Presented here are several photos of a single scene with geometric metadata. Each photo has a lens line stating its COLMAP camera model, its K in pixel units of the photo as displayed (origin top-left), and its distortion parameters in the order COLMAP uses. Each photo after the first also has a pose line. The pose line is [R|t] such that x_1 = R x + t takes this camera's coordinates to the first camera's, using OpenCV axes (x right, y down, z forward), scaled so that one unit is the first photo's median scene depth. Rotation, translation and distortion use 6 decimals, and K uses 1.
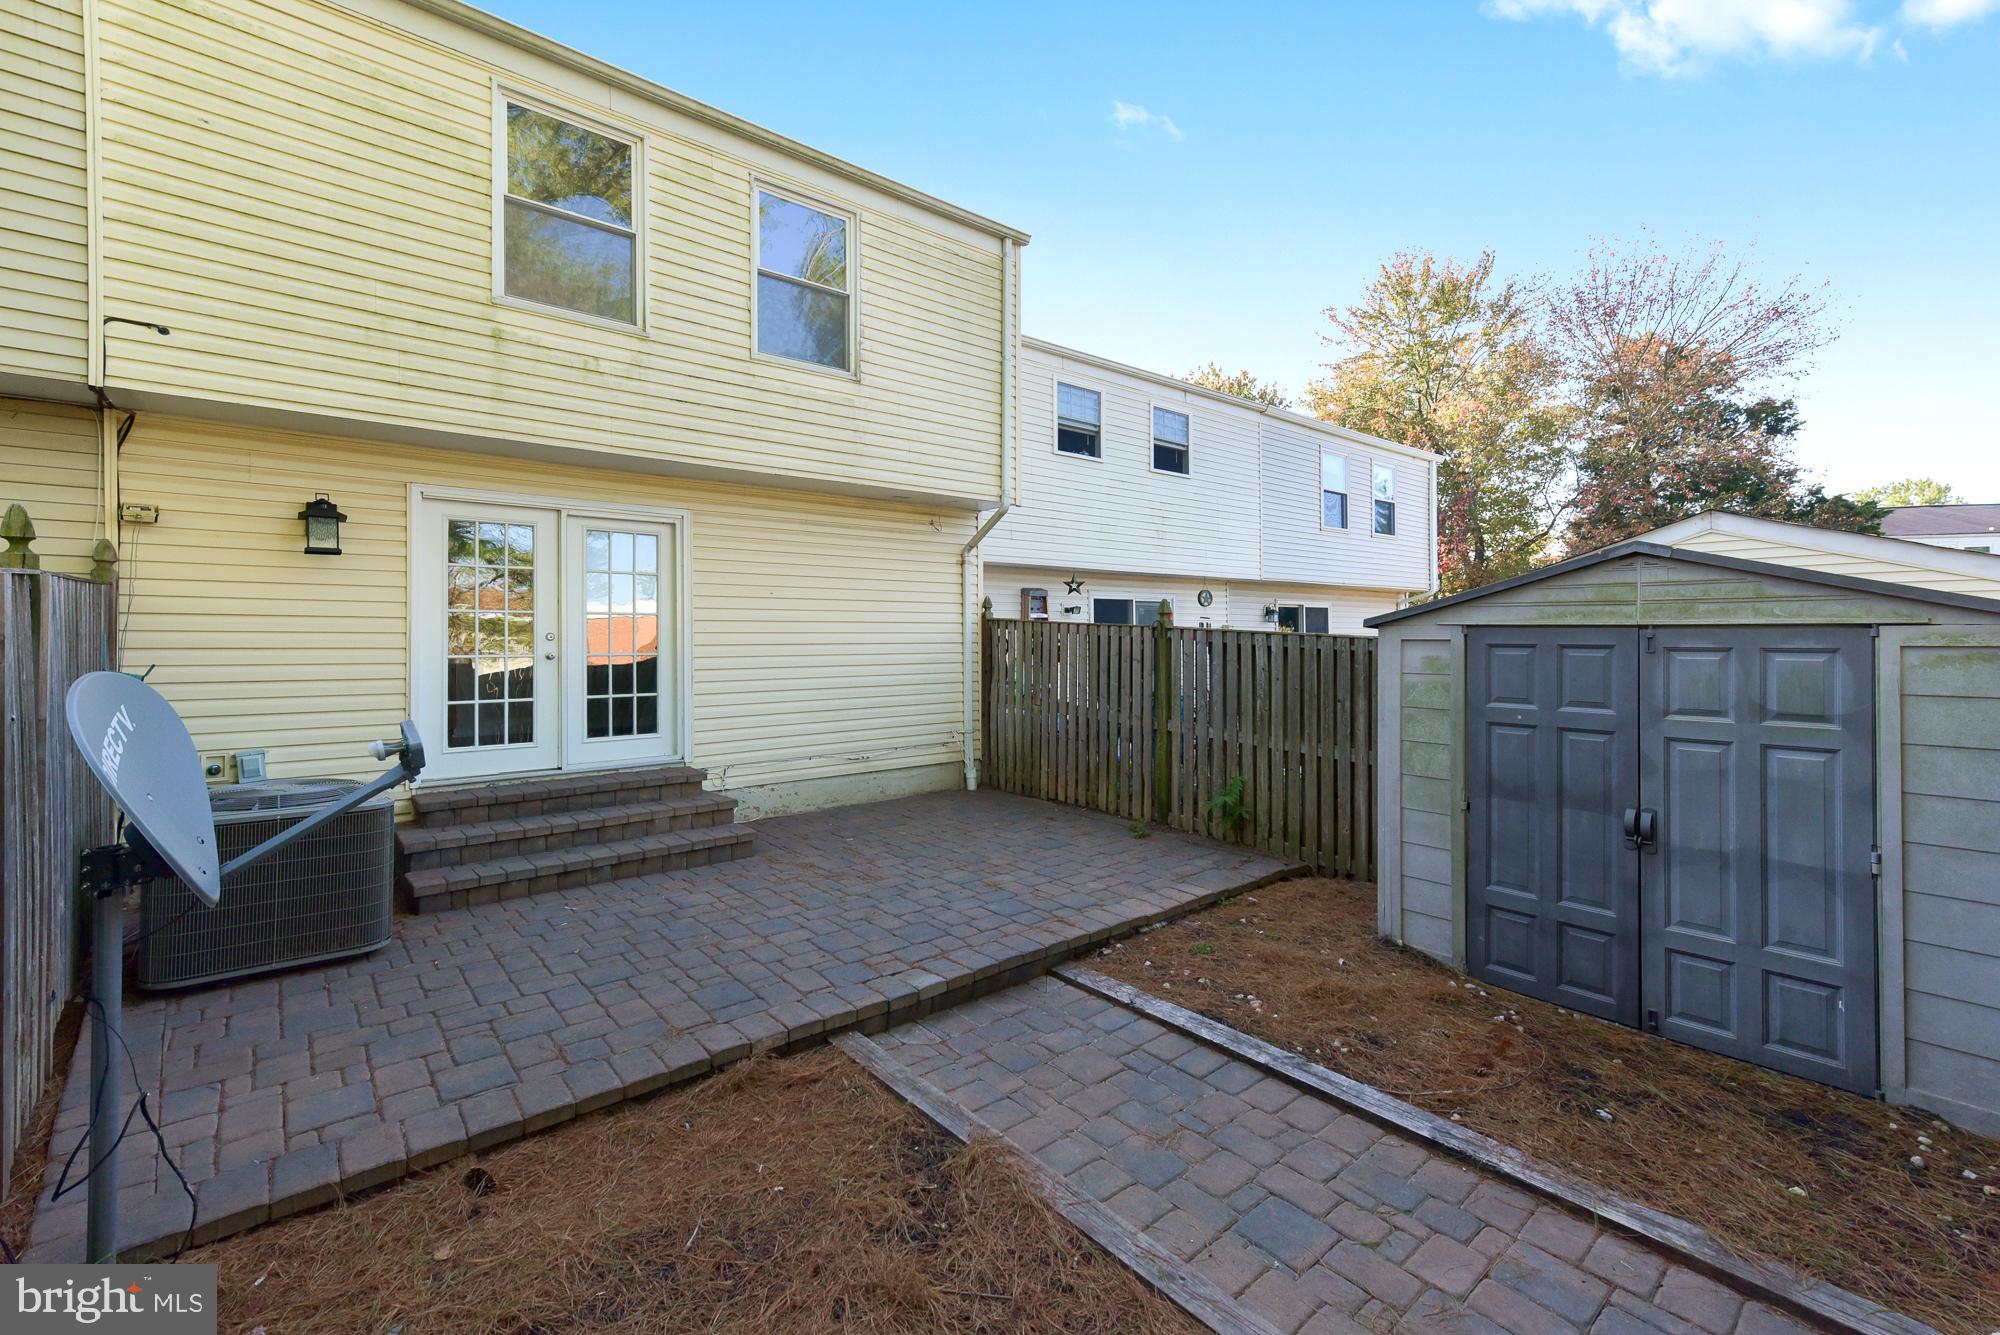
lens RADIAL K [[807.1, 0, 1006.0], [0, 807.1, 654.2], [0, 0, 1]] dist [-0.007030, -0.000311]
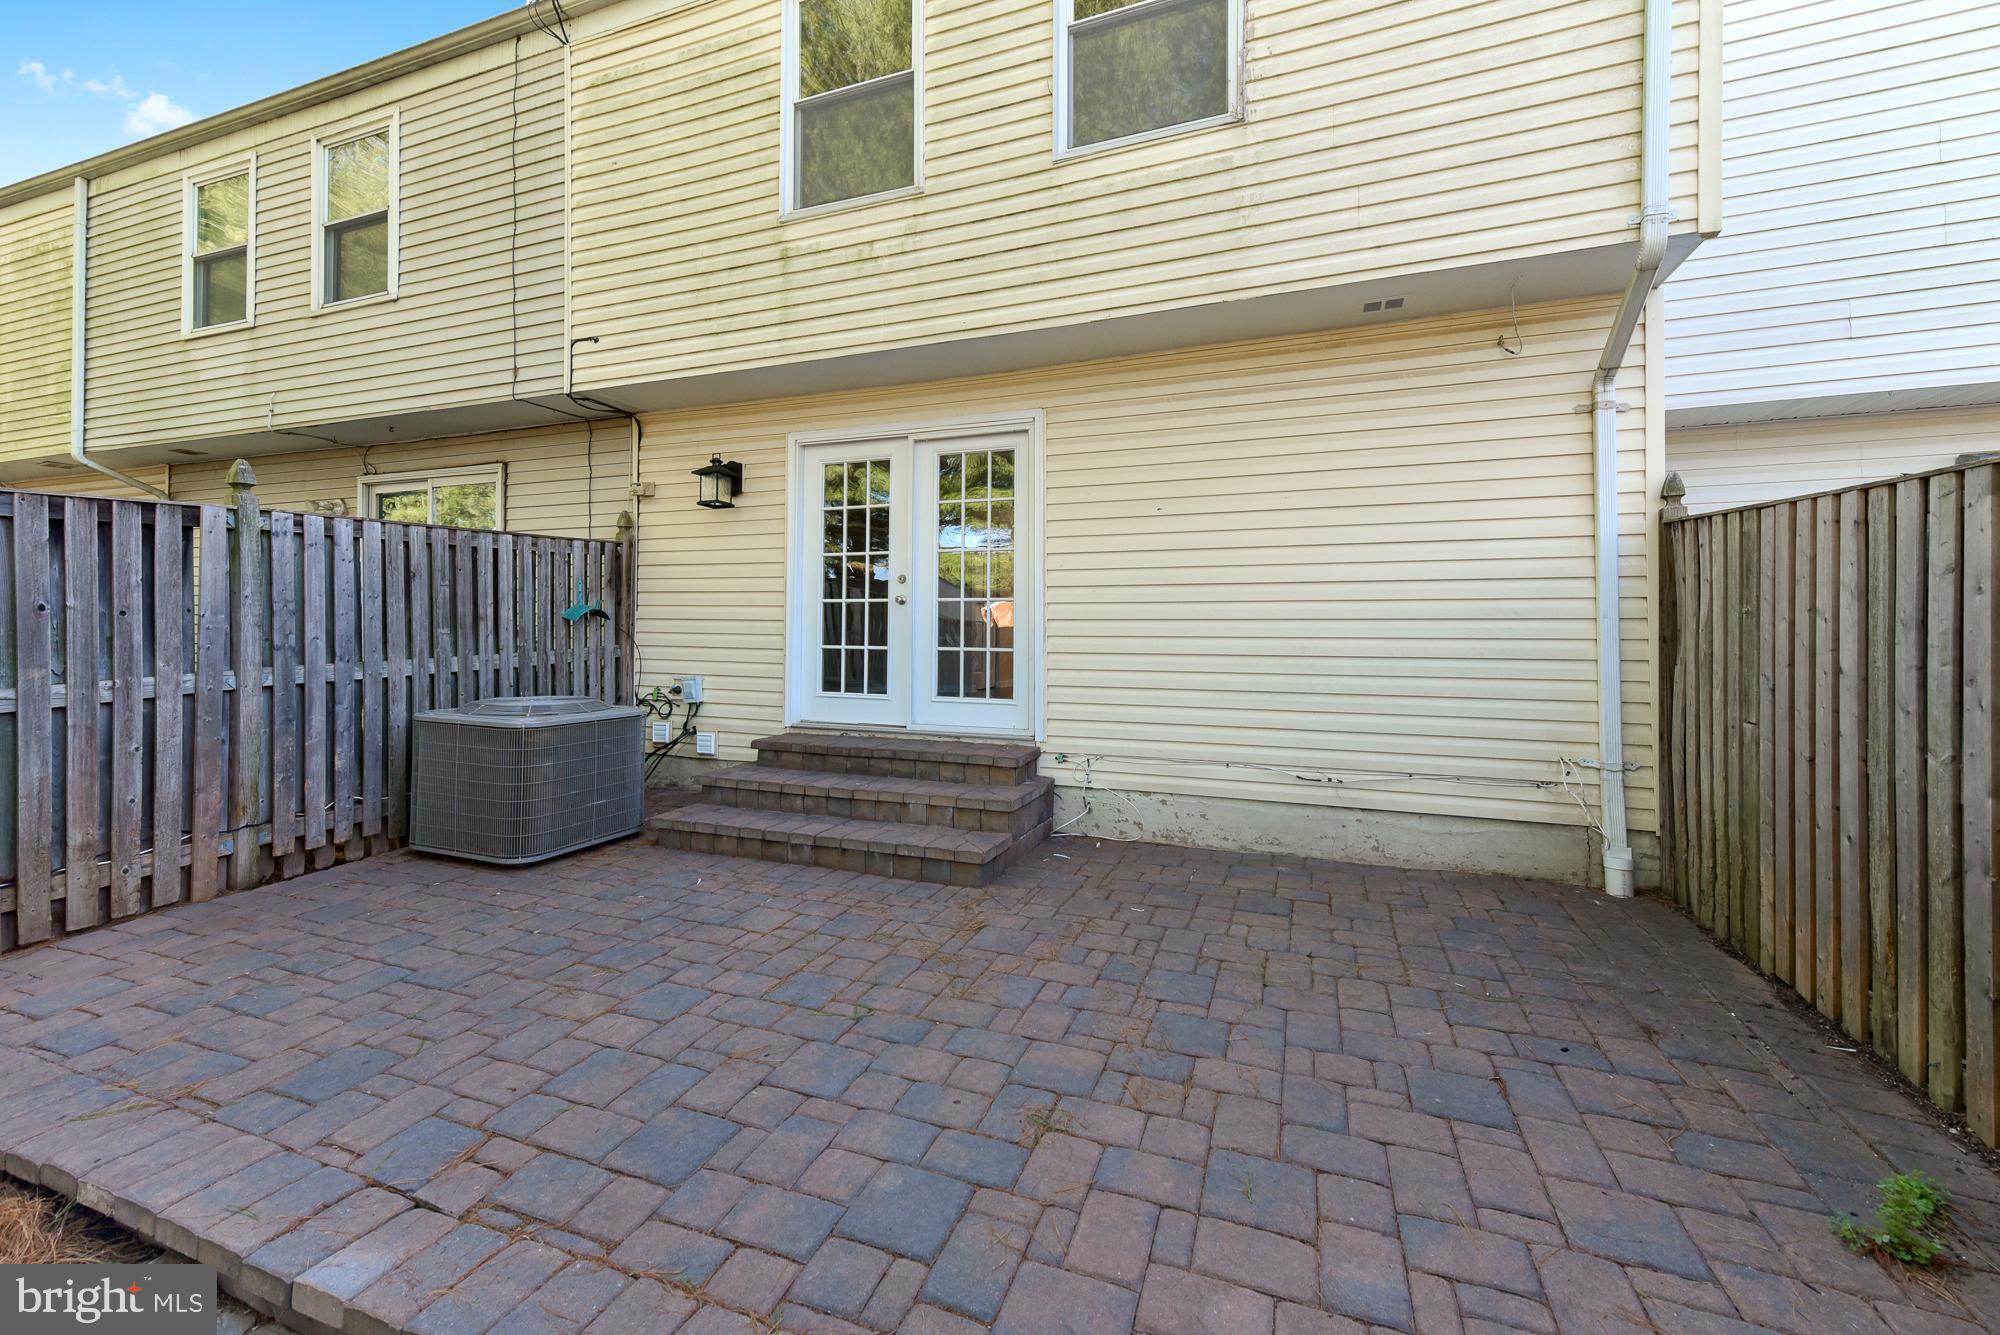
lens RADIAL K [[806.6, 0, 998.4], [0, 806.6, 622.4], [0, 0, 1]] dist [0.011756, 0.000061]
pose [[0.484317, 0.000252, -0.874892, 0.296610], [-0.019737, 0.999749, -0.010638, 0.036955], [0.874670, 0.022420, 0.484200, 0.708865]]
